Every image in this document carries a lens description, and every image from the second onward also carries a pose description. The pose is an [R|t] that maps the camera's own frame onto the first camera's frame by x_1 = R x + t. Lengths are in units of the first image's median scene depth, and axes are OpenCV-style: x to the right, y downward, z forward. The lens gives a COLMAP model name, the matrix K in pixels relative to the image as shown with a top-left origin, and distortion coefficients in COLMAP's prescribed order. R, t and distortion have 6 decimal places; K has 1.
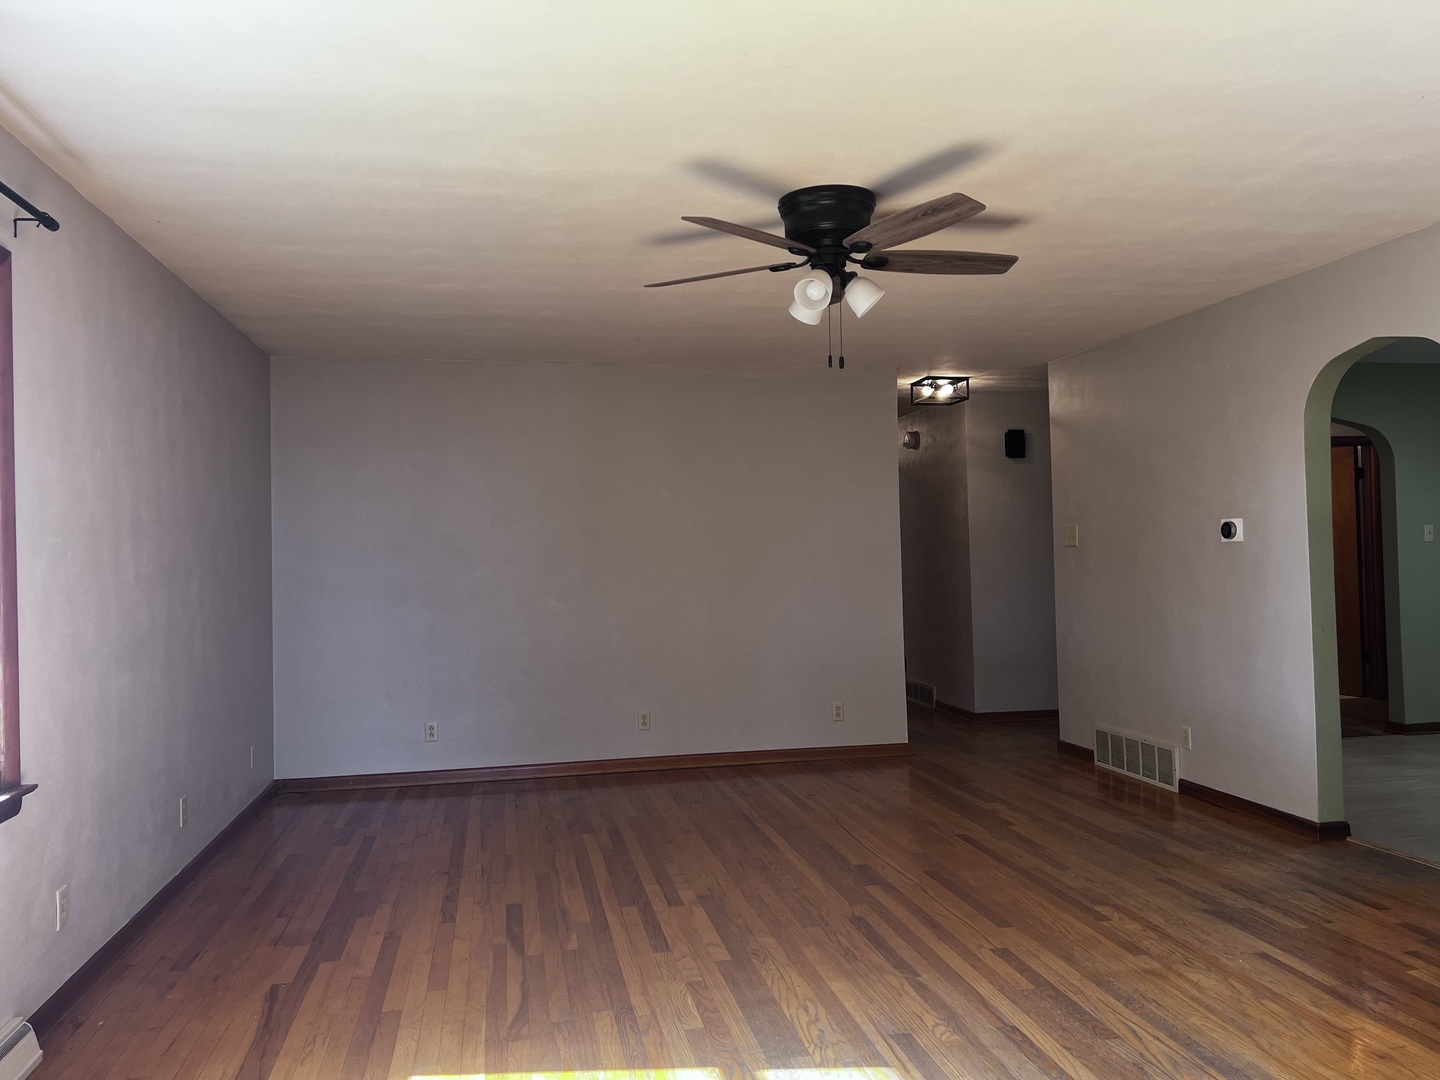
lens RADIAL K [[1080.8, 0, 718.3], [0, 1080.8, 537.2], [0, 0, 1]] dist [0.059183, -0.062698]
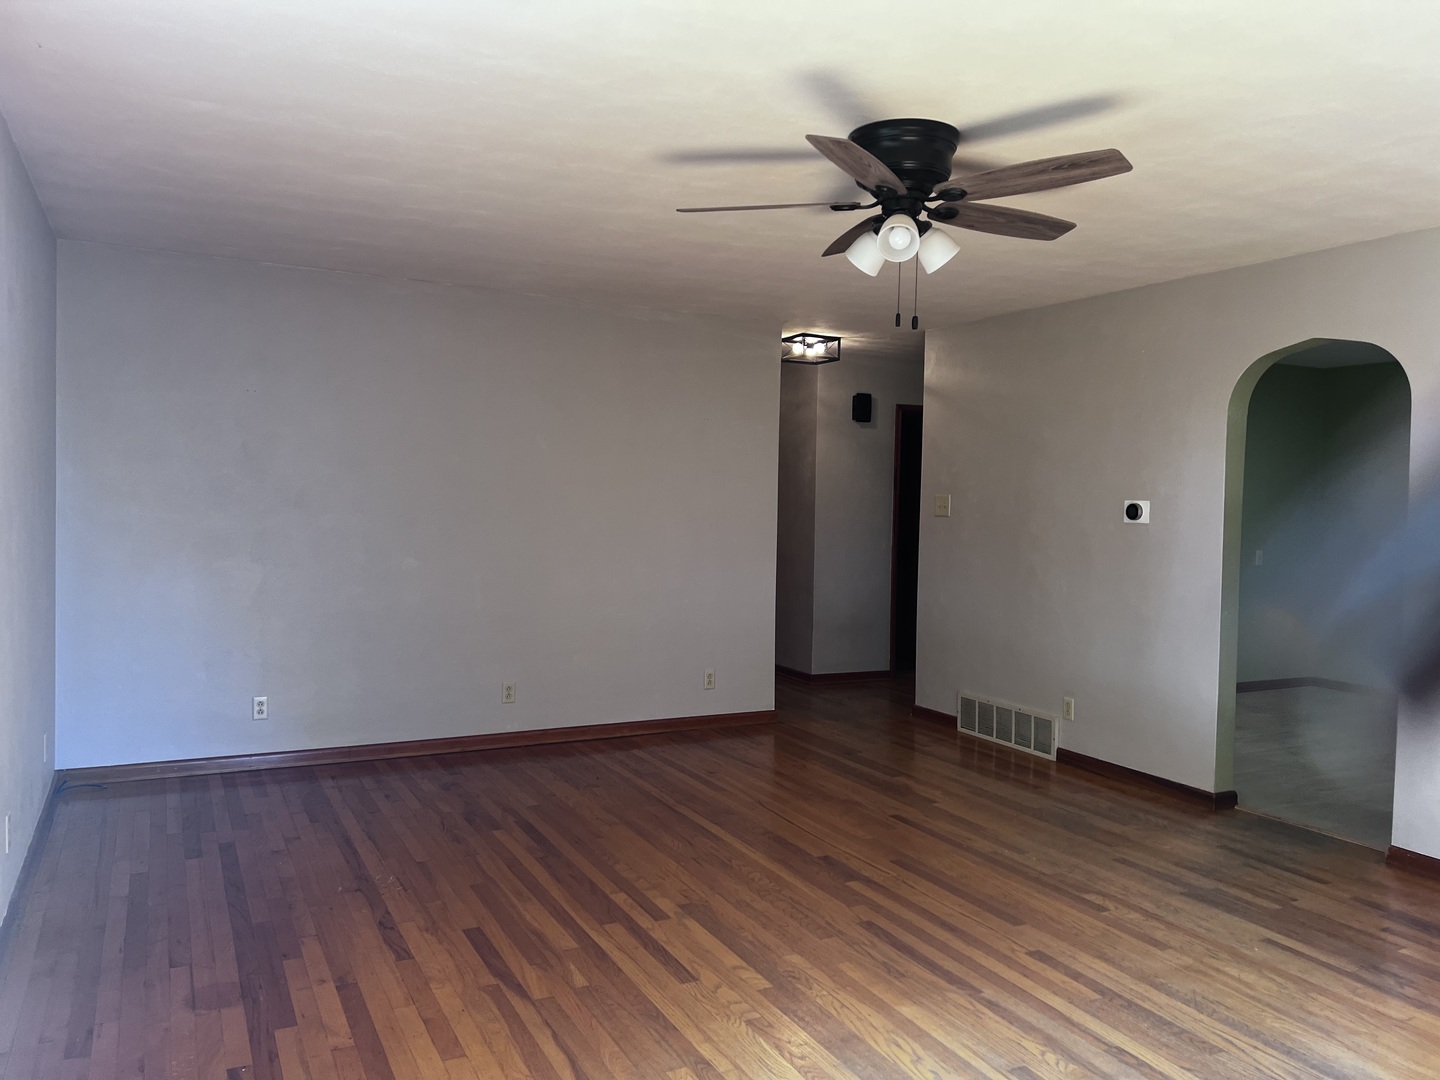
lens RADIAL K [[1080.8, 0, 718.0], [0, 1080.8, 537.3], [0, 0, 1]] dist [0.059183, -0.062698]
pose [[0.961435, 0.031857, 0.273180, -0.248205], [-0.046749, 0.997744, 0.048178, -0.017756], [-0.271029, -0.059091, 0.960756, 0.151297]]
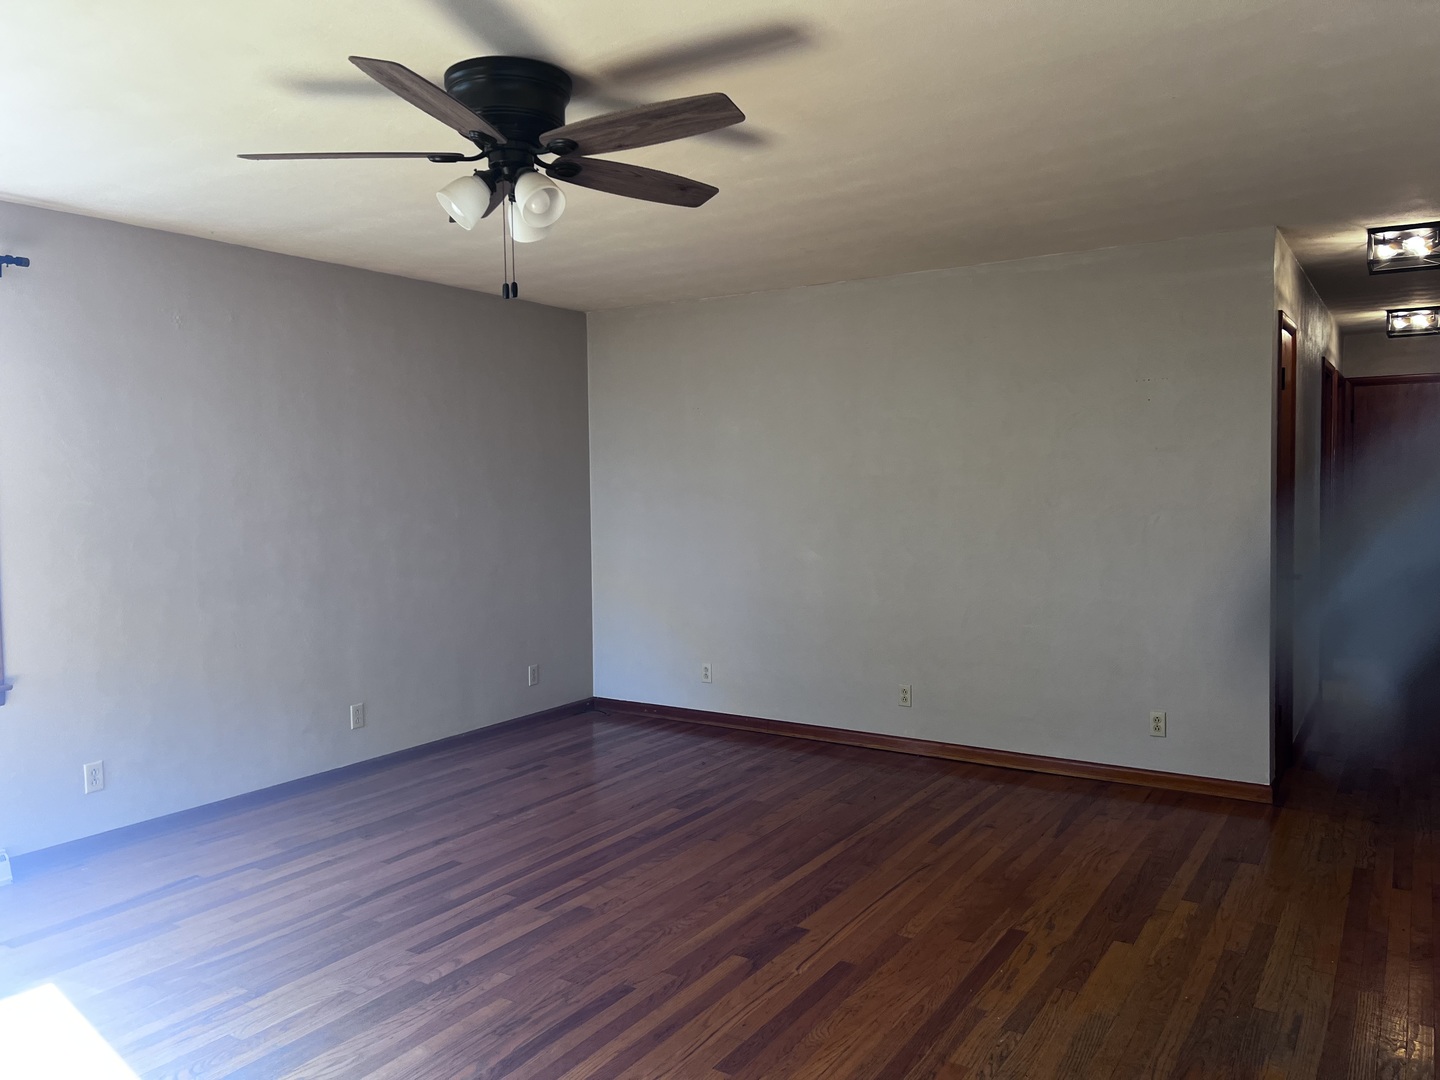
lens RADIAL K [[1080.8, 0, 713.9], [0, 1080.8, 533.2], [0, 0, 1]] dist [0.059183, -0.062698]
pose [[0.715131, 0.045446, -0.697511, 0.680859], [0.009455, 0.997164, 0.074664, -0.039541], [0.698926, -0.059990, 0.712674, 0.473209]]
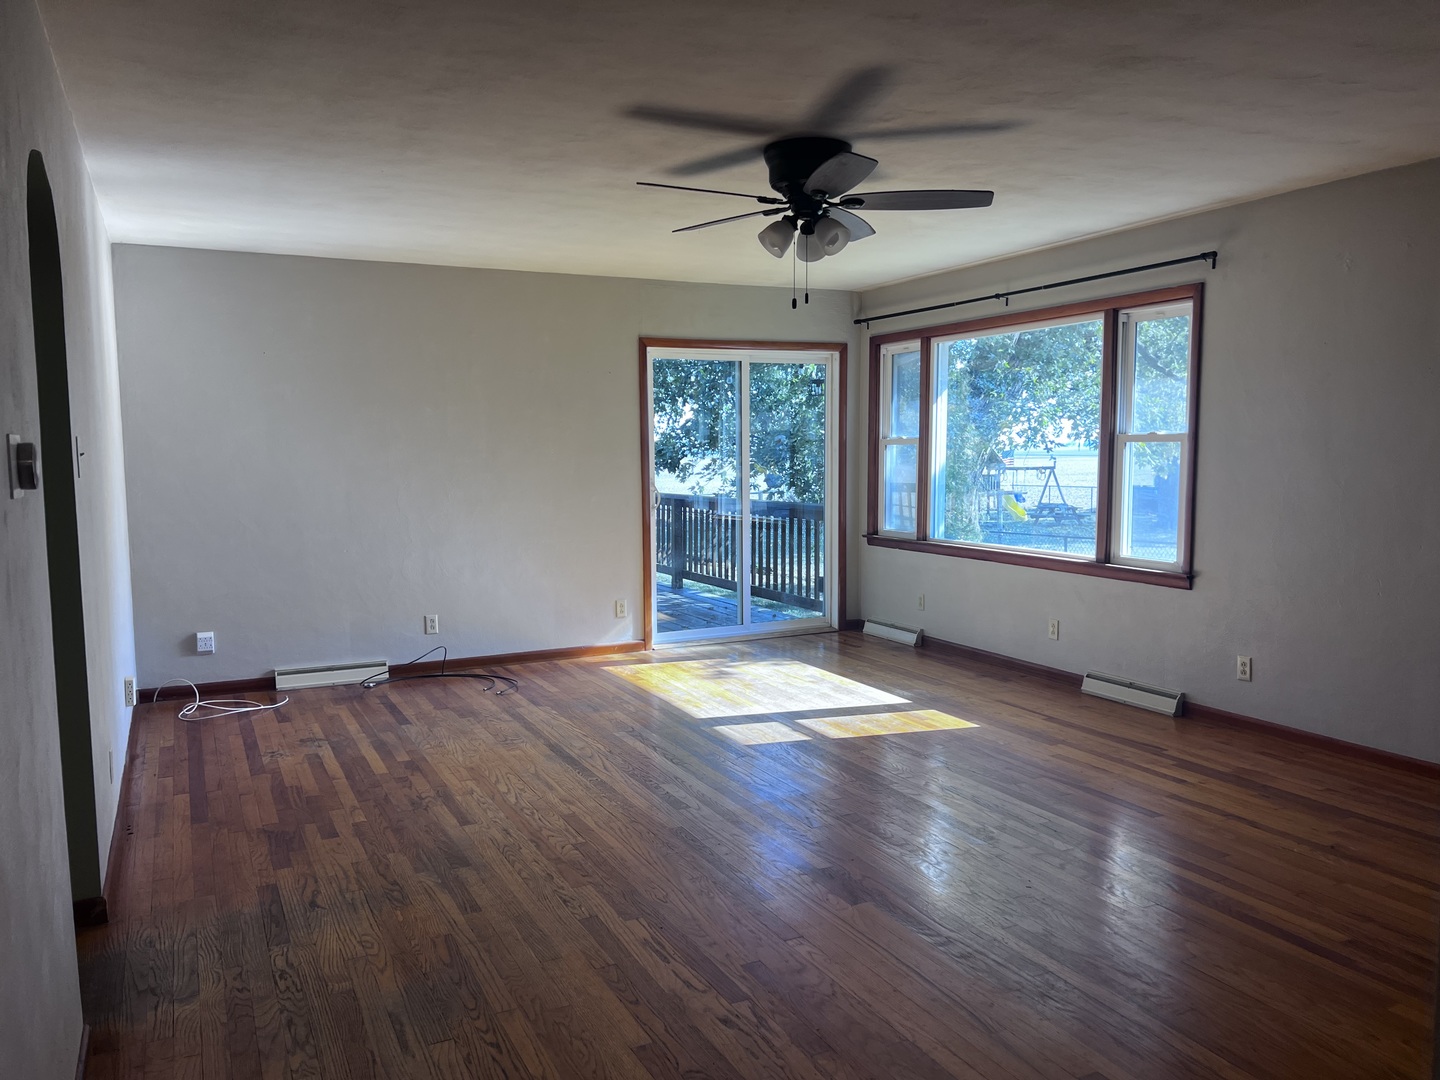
lens RADIAL K [[1080.8, 0, 725.5], [0, 1080.8, 545.6], [0, 0, 1]] dist [0.059183, -0.062698]
pose [[-0.962520, 0.055435, -0.265486, 0.444856], [0.034151, 0.995869, 0.084130, -0.004024], [0.269053, 0.071910, -0.960437, 1.854819]]
